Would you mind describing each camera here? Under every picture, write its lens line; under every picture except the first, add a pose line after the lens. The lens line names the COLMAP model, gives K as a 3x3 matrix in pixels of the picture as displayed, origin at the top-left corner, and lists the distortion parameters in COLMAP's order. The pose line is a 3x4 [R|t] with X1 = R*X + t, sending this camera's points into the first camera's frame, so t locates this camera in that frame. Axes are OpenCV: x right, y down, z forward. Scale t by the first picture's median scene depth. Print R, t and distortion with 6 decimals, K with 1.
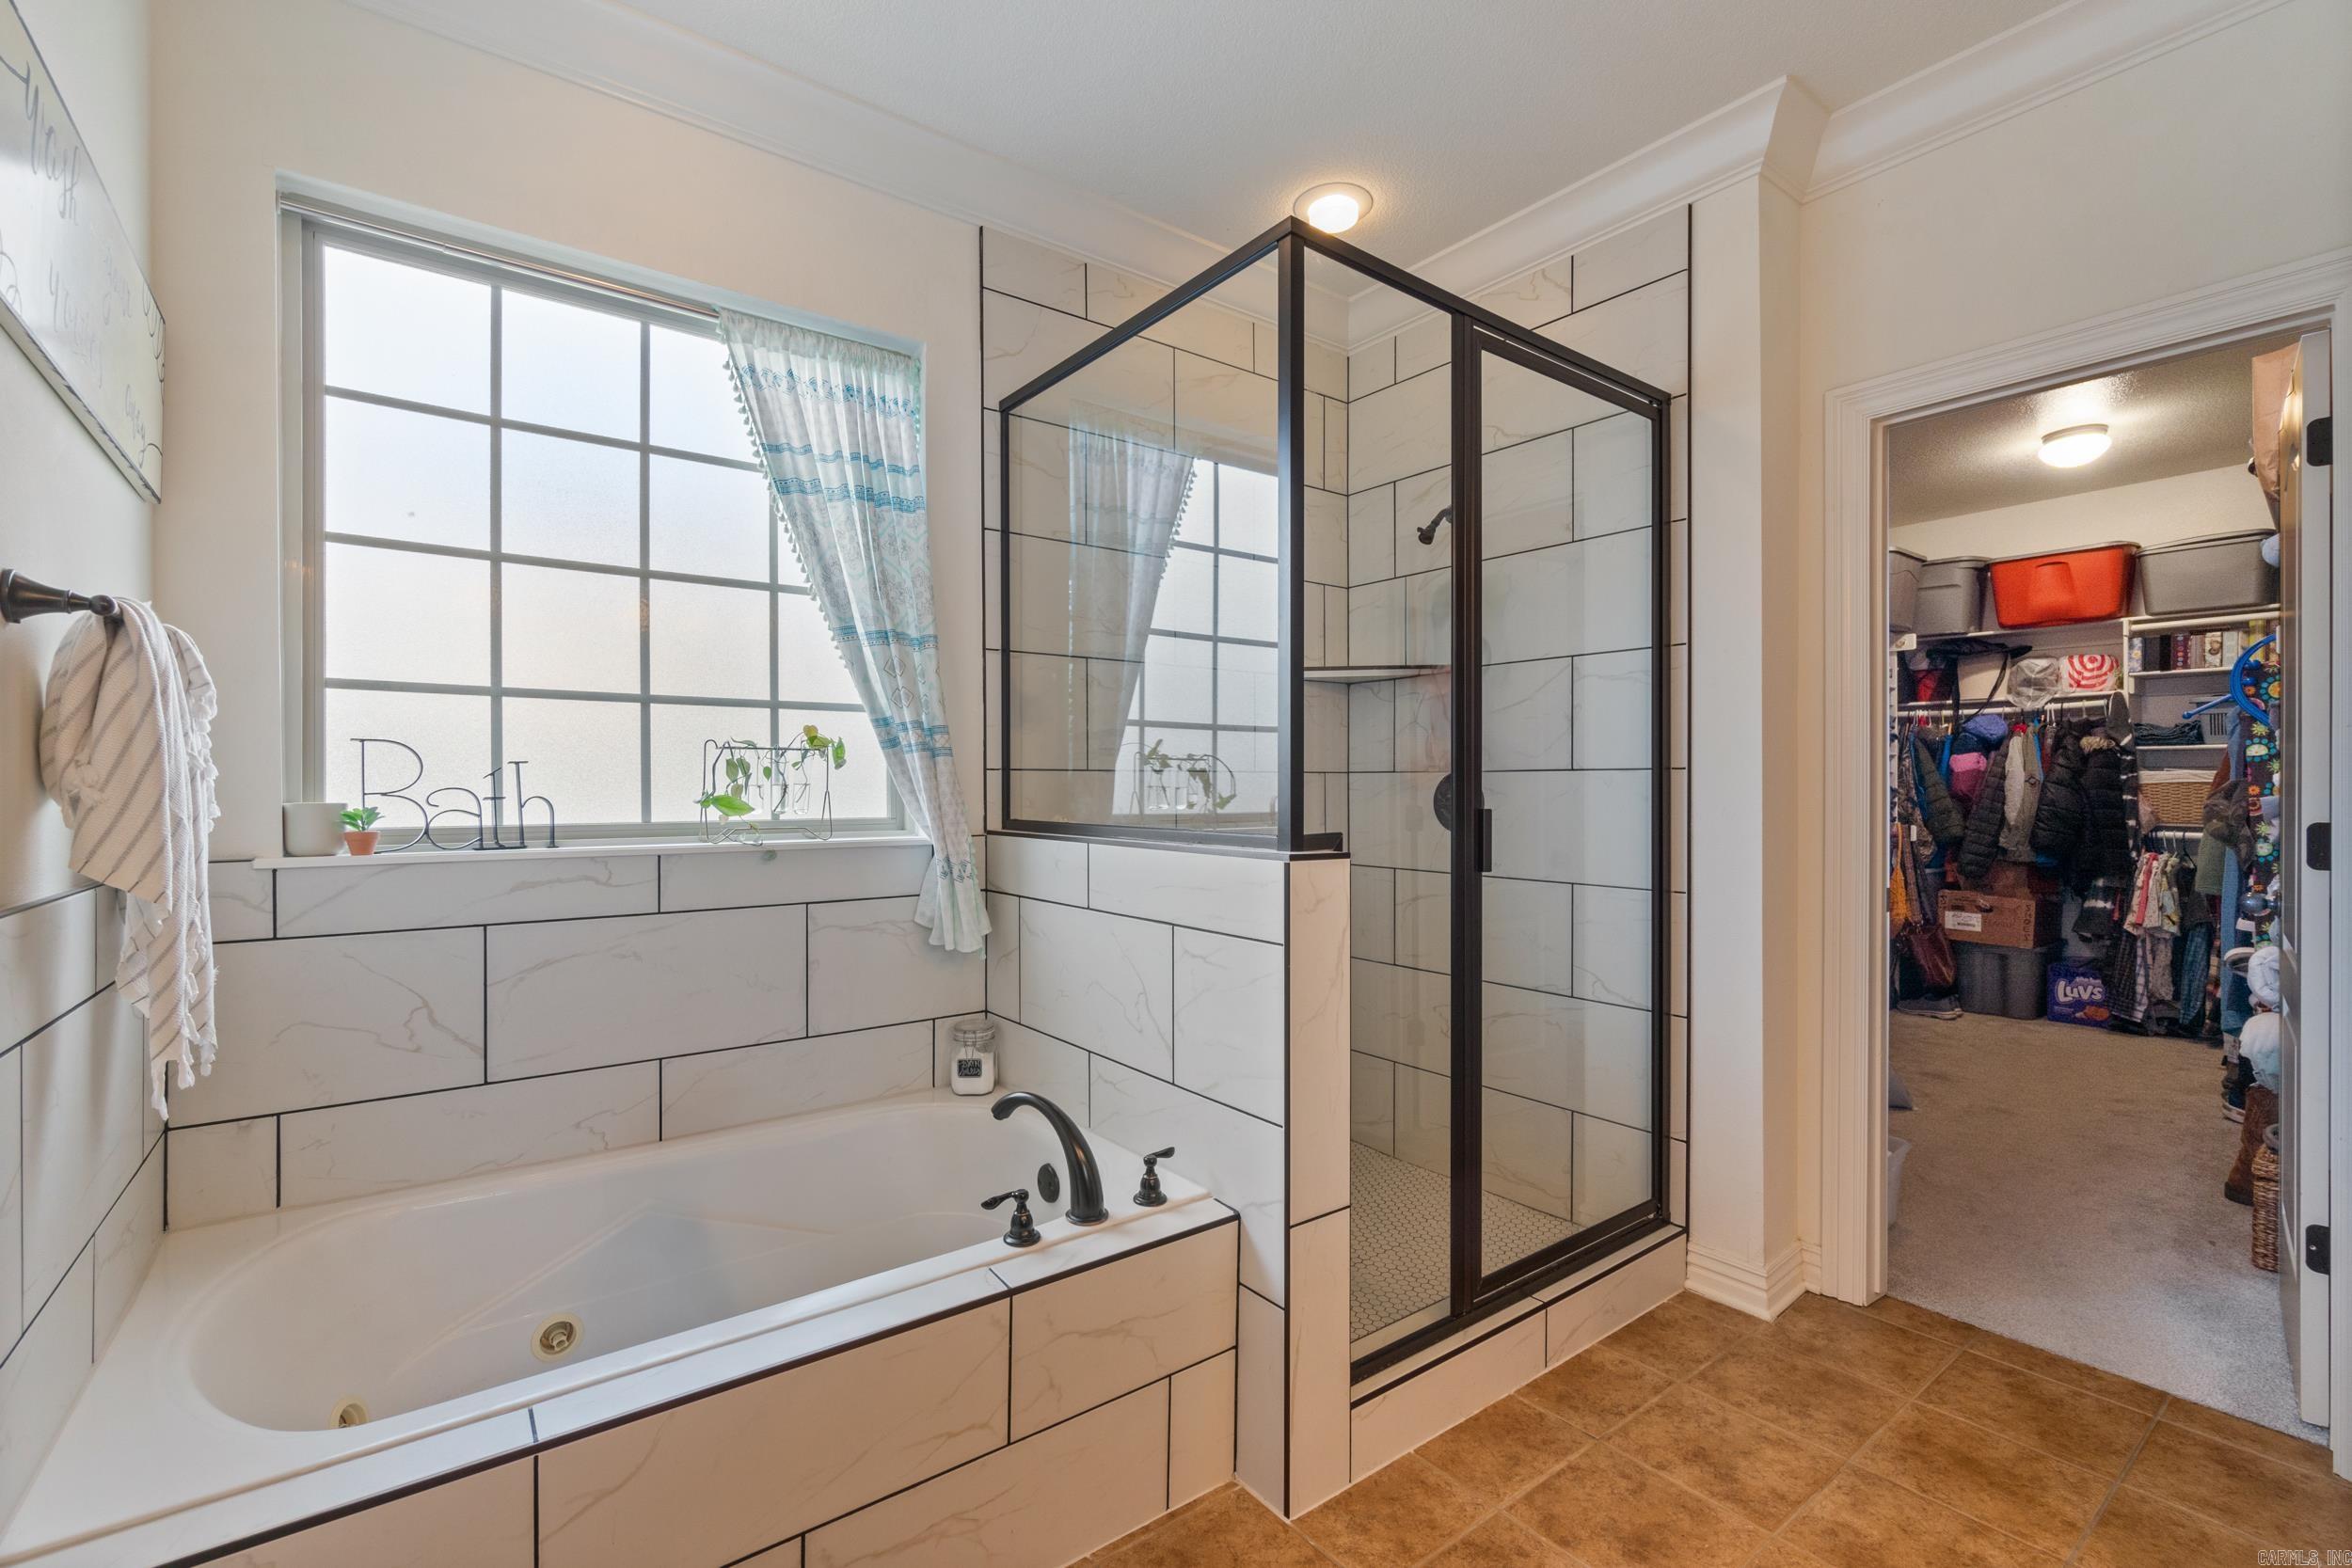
lens RADIAL K [[1020.5, 0, 1176.0], [0, 1020.5, 784.0], [0, 0, 1]] dist [-0.003159, -0.000492]
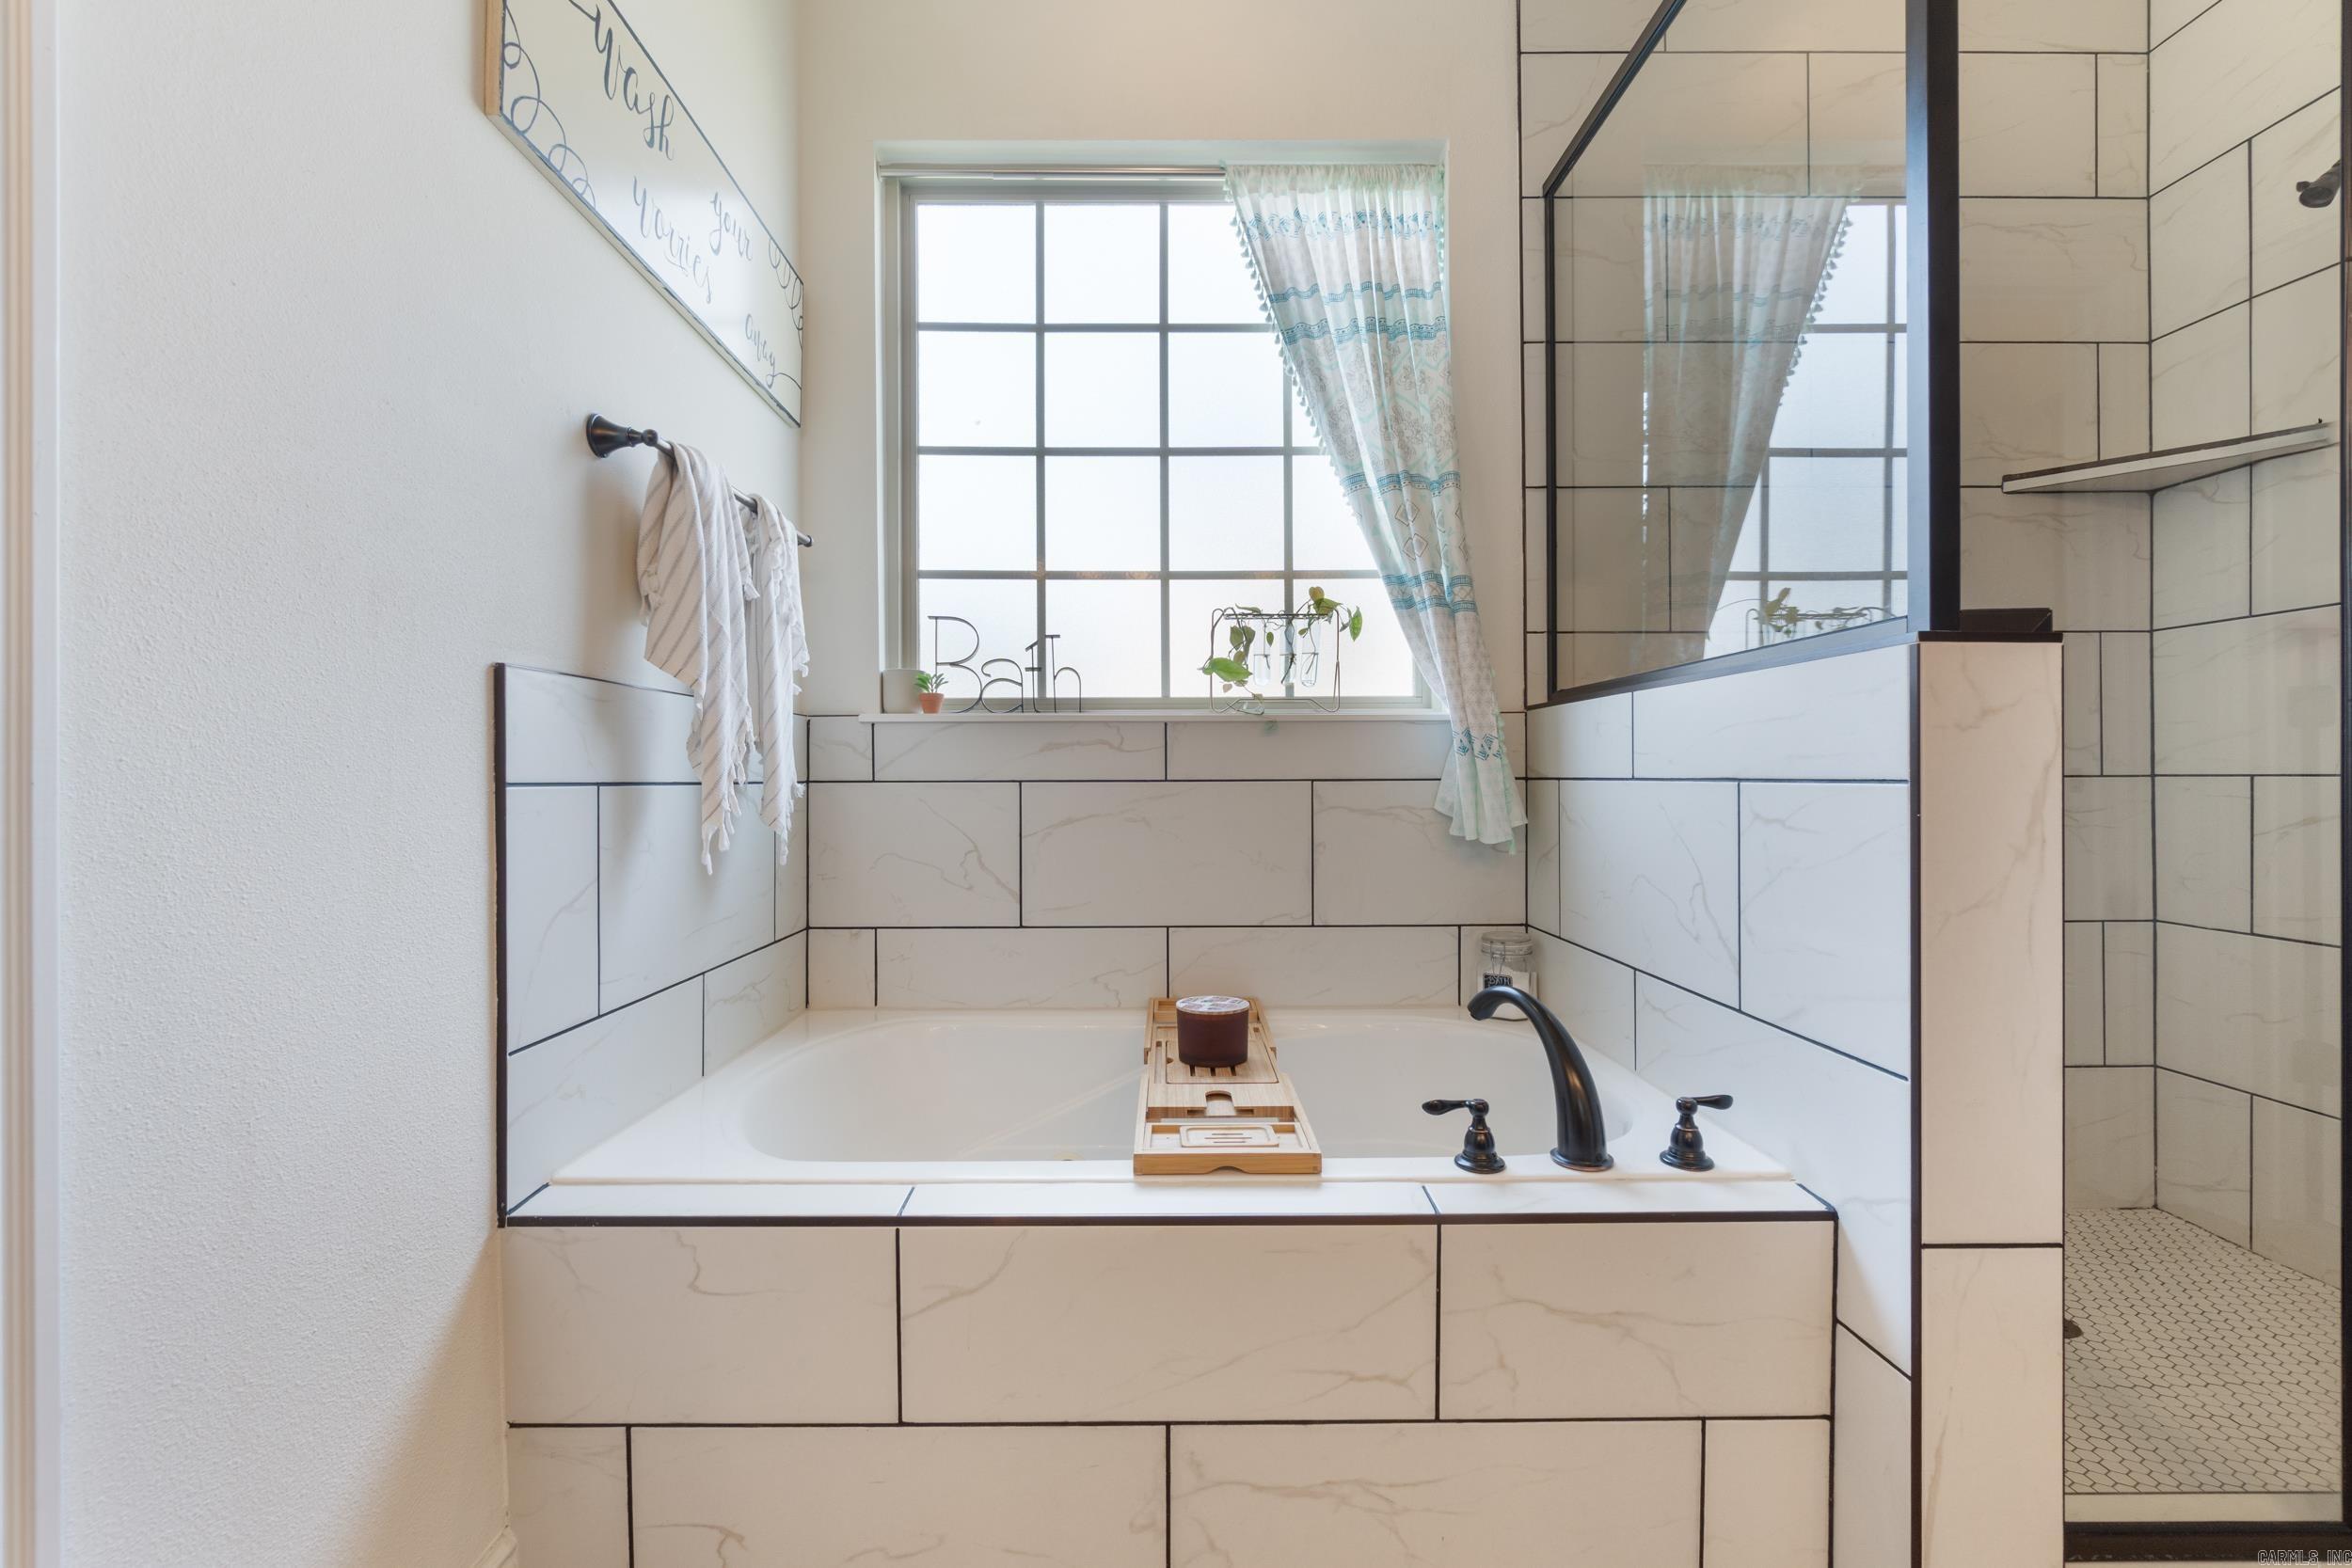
lens RADIAL K [[1020.5, 0, 1176.0], [0, 1020.5, 784.0], [0, 0, 1]] dist [-0.003159, -0.000492]
pose [[0.801877, -0.003202, -0.597481, 0.086000], [0.005668, 0.999981, 0.002248, 0.113639], [0.597462, -0.005188, 0.801880, 0.183718]]
